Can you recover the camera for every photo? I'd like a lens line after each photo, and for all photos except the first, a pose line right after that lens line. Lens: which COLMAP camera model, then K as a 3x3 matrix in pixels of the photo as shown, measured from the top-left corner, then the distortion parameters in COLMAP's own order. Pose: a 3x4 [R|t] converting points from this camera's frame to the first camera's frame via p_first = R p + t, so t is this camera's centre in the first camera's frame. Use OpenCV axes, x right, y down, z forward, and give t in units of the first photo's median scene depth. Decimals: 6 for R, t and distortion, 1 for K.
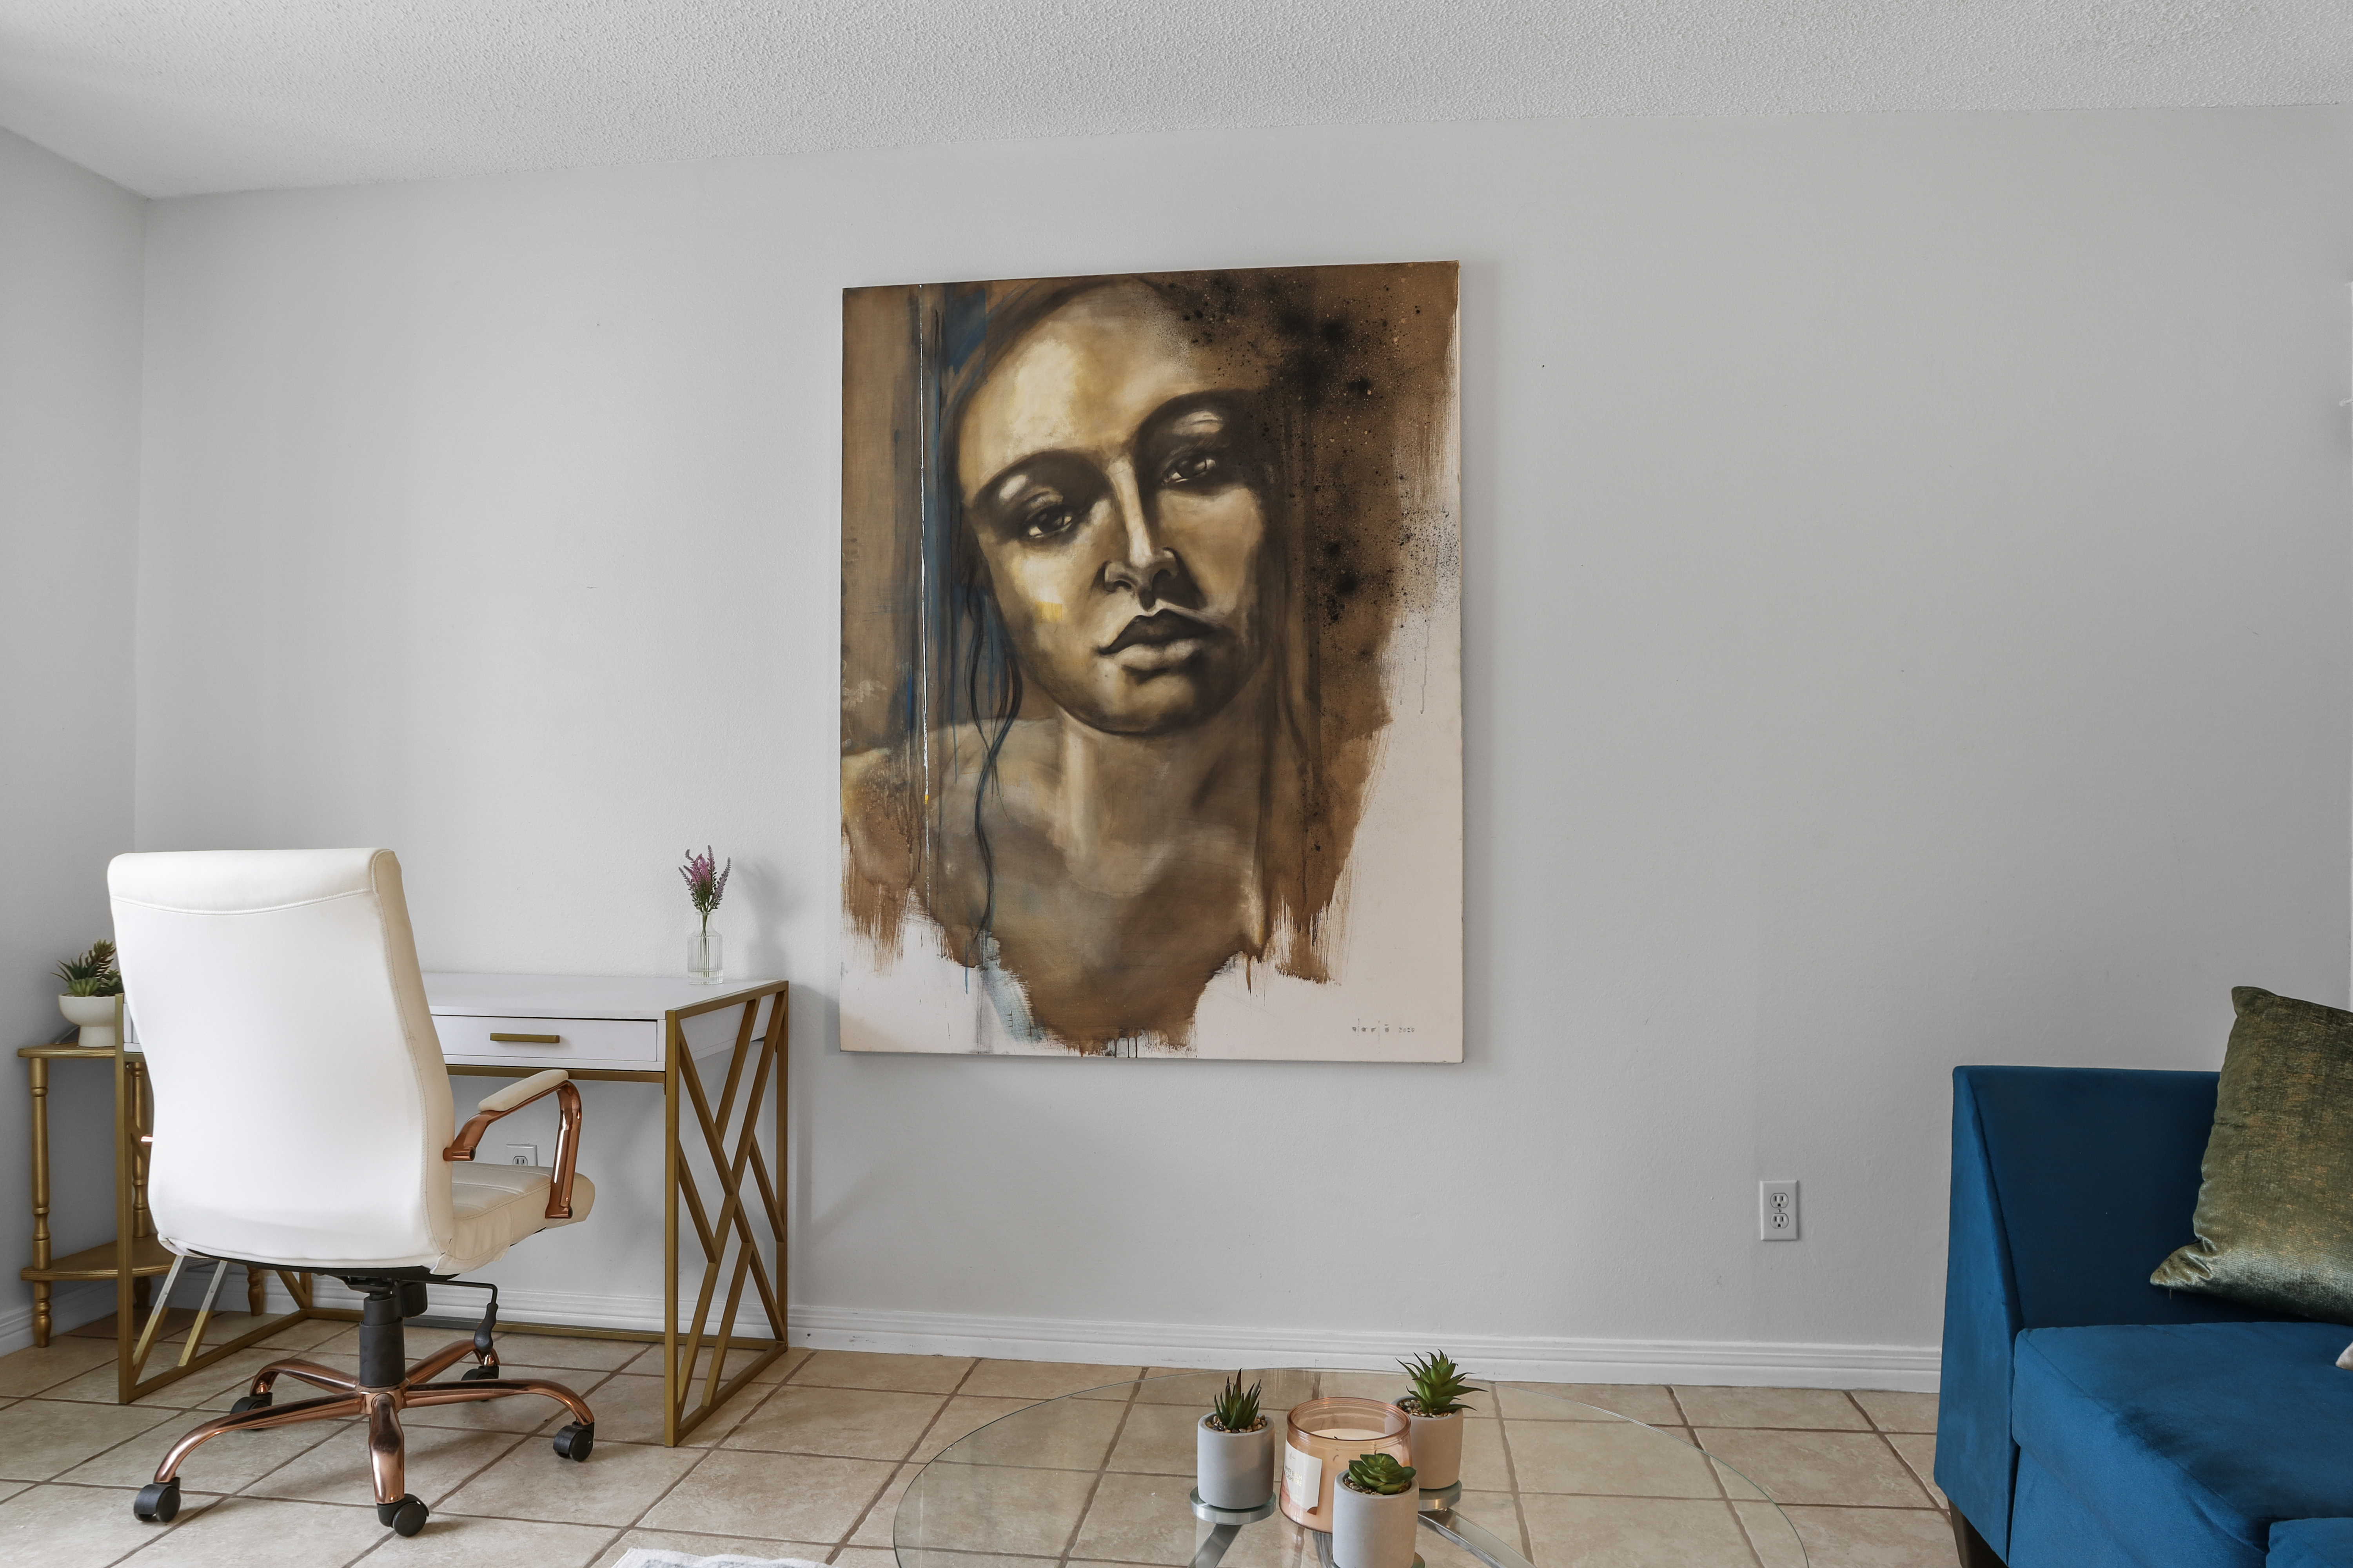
lens RADIAL K [[1660.6, 0, 1170.1], [0, 1660.6, 832.7], [0, 0, 1]] dist [-0.133529, 0.093458]
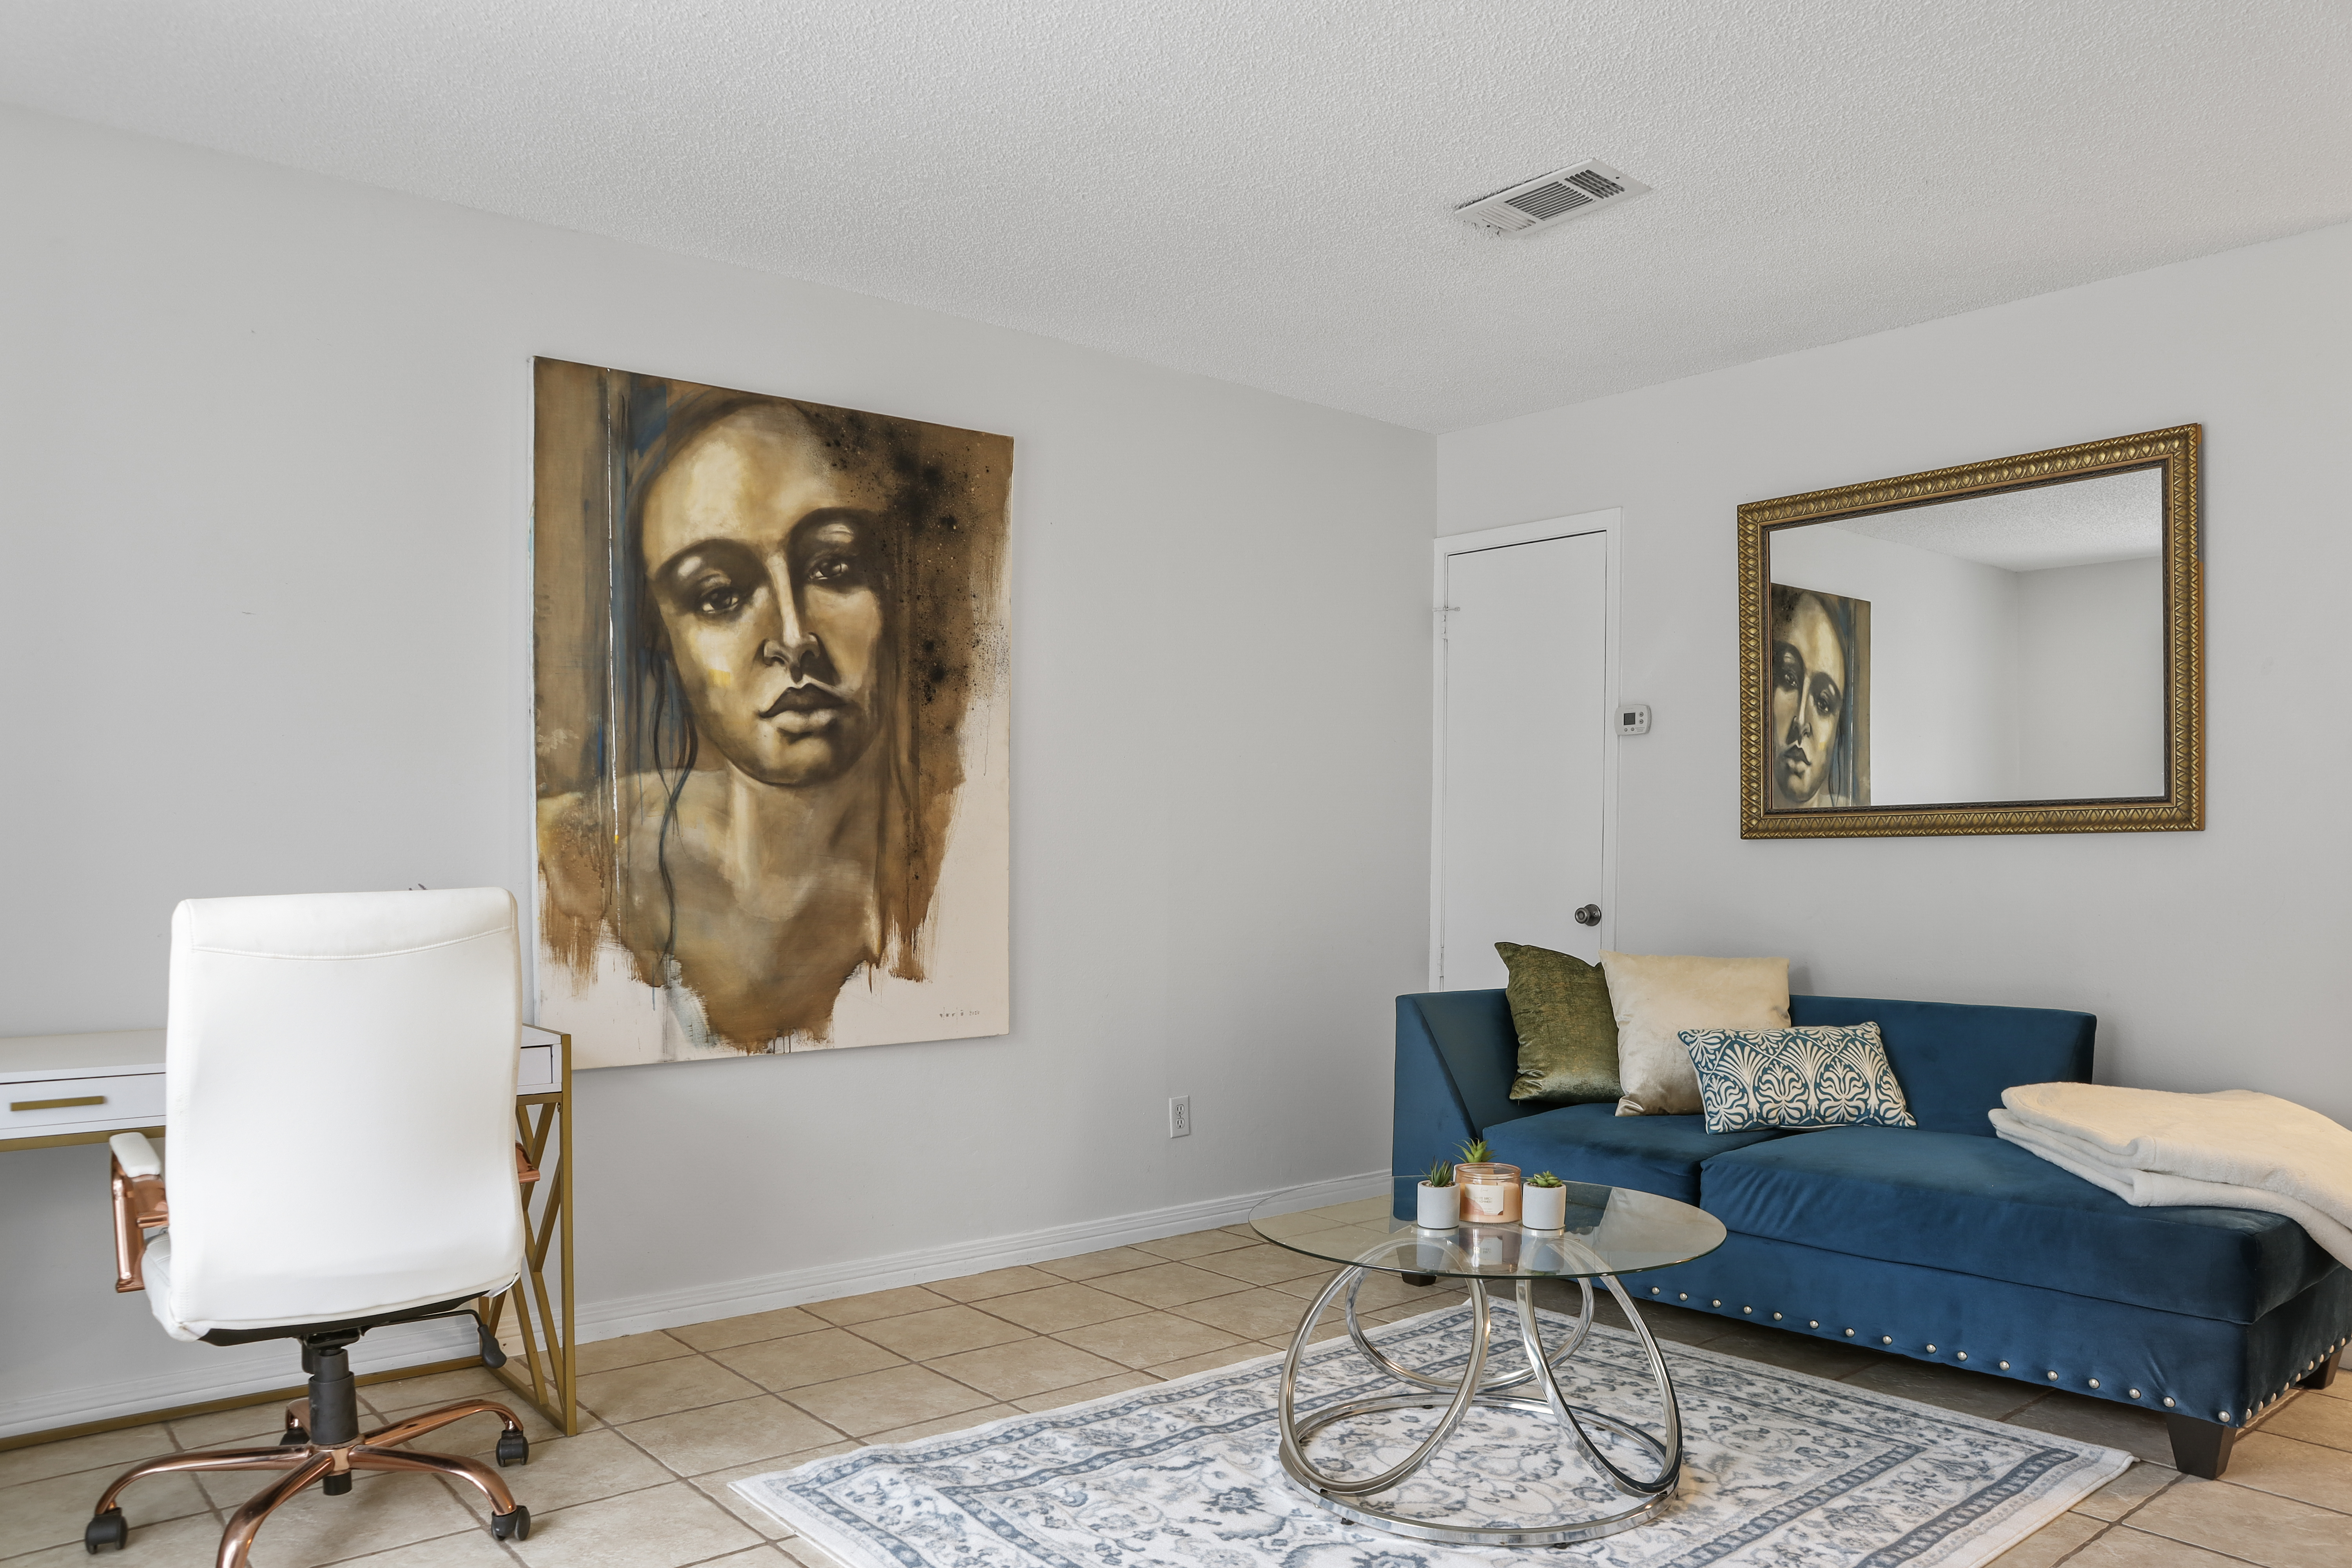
lens RADIAL K [[1668.3, 0, 1160.7], [0, 1668.3, 921.6], [0, 0, 1]] dist [-0.121364, 0.087817]
pose [[0.690402, -0.033562, 0.722647, -0.709105], [0.002468, 0.999027, 0.044040, -0.012748], [-0.723421, -0.028622, 0.689813, -0.031816]]
